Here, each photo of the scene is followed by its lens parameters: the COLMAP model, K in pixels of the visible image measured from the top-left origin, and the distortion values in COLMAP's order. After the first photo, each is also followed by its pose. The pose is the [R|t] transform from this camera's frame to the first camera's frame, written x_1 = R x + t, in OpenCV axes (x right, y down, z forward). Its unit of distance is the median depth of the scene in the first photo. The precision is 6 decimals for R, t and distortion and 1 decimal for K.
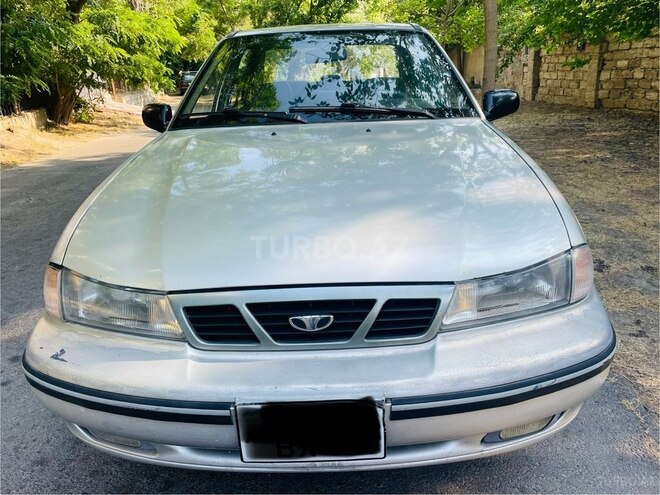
lens RADIAL K [[498.3, 0, 330.0], [0, 498.3, 247.5], [0, 0, 1]] dist [0.071509, -0.102802]
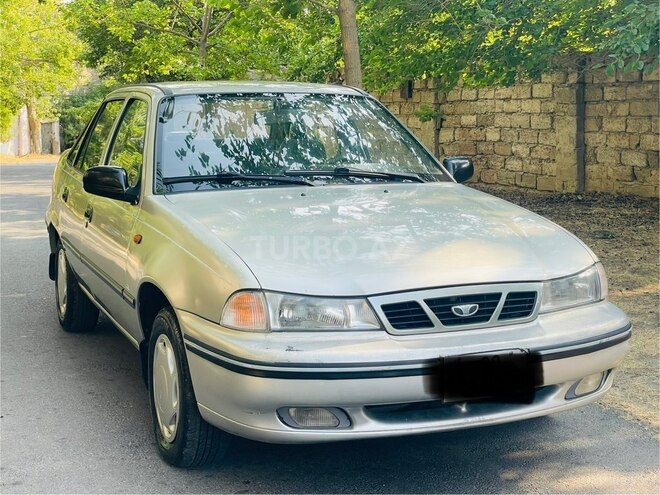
lens RADIAL K [[1047.1, 0, 330.0], [0, 1047.1, 247.5], [0, 0, 1]] dist [0.083442, 0.121577]
pose [[0.915431, -0.020127, 0.401972, -0.180956], [0.103628, 0.976863, -0.187085, 0.055974], [-0.388906, 0.212919, 0.896336, -0.181056]]
